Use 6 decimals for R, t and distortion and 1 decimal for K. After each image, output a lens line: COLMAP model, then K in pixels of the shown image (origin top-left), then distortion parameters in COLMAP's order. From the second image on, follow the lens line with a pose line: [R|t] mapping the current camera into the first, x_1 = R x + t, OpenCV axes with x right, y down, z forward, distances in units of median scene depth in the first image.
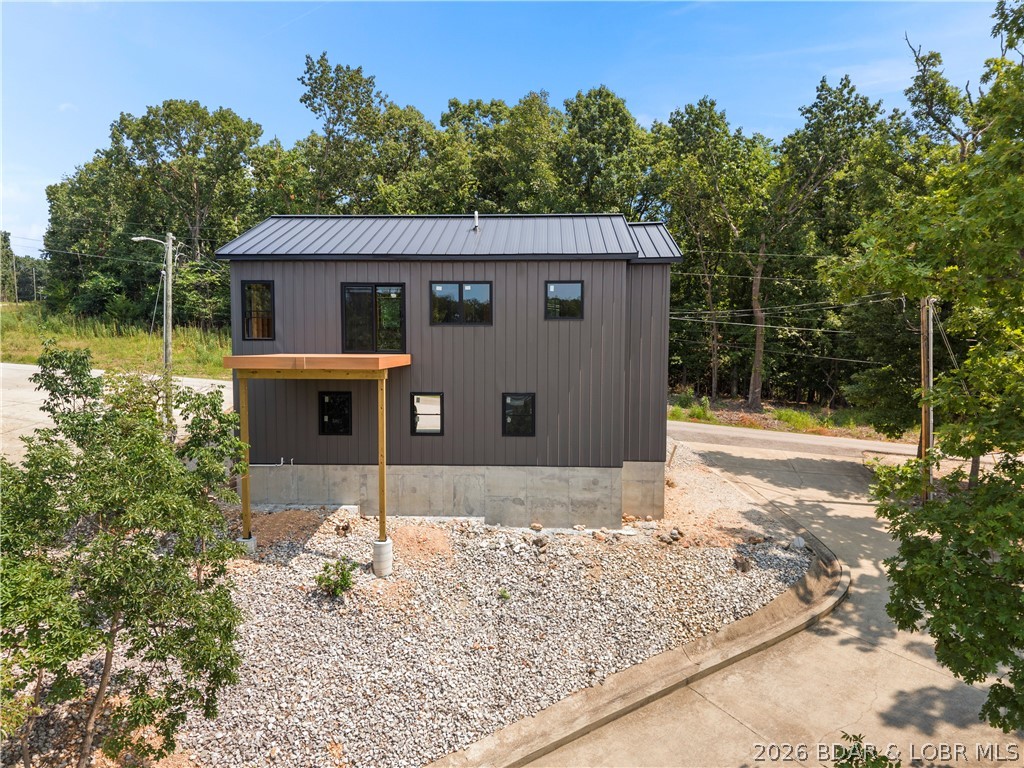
lens RADIAL K [[692.1, 0, 512.0], [0, 692.1, 384.0], [0, 0, 1]] dist [0.000843, -0.000577]
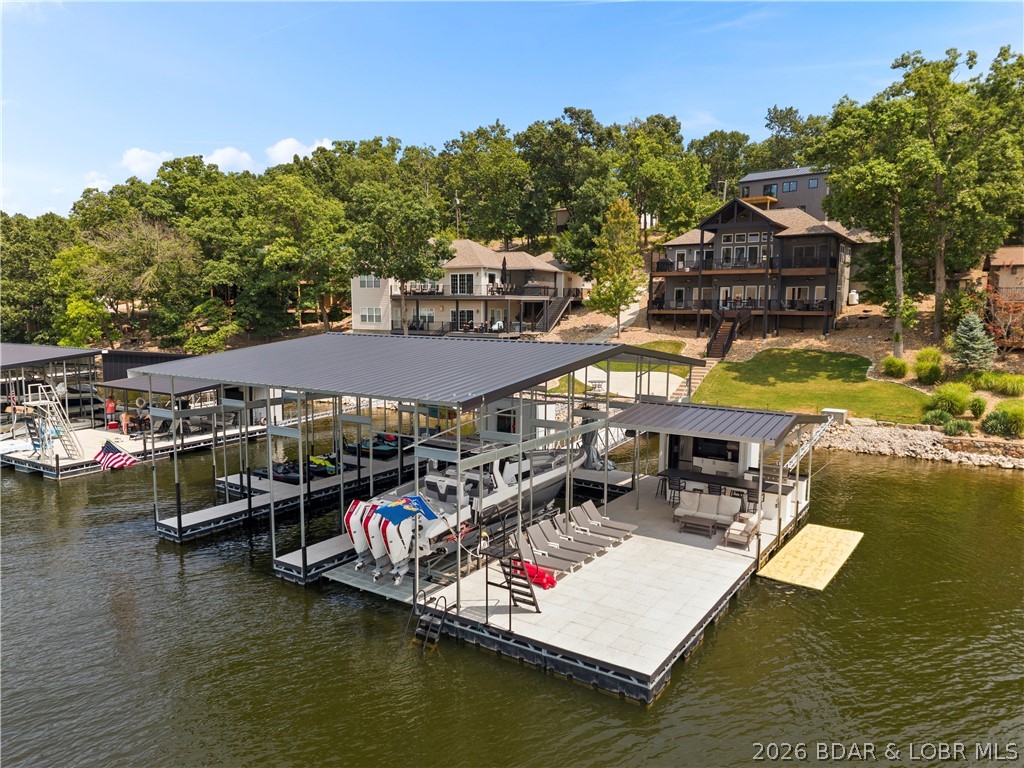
lens RADIAL K [[692.1, 0, 512.0], [0, 692.1, 384.0], [0, 0, 1]] dist [0.000843, -0.000577]
pose [[0.790670, 0.064263, -0.608860, 0.521644], [-0.039520, 0.997759, 0.053989, 0.397364], [0.610965, -0.018626, 0.791438, -1.465900]]
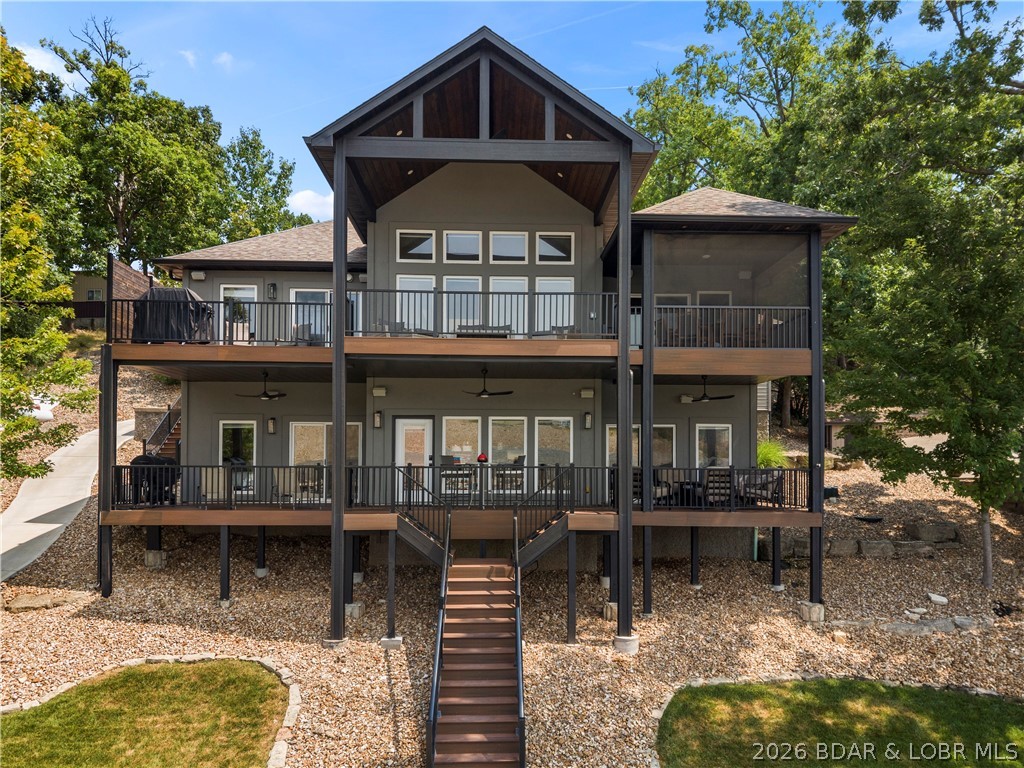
lens RADIAL K [[719.3, 0, 510.5], [0, 719.3, 462.4], [0, 0, 1]] dist [0.000620, 0.004617]
pose [[0.999275, -0.008194, -0.037186, 0.125222], [0.005215, 0.996820, -0.079513, 0.326869], [0.037720, 0.079261, 0.996140, -0.611074]]
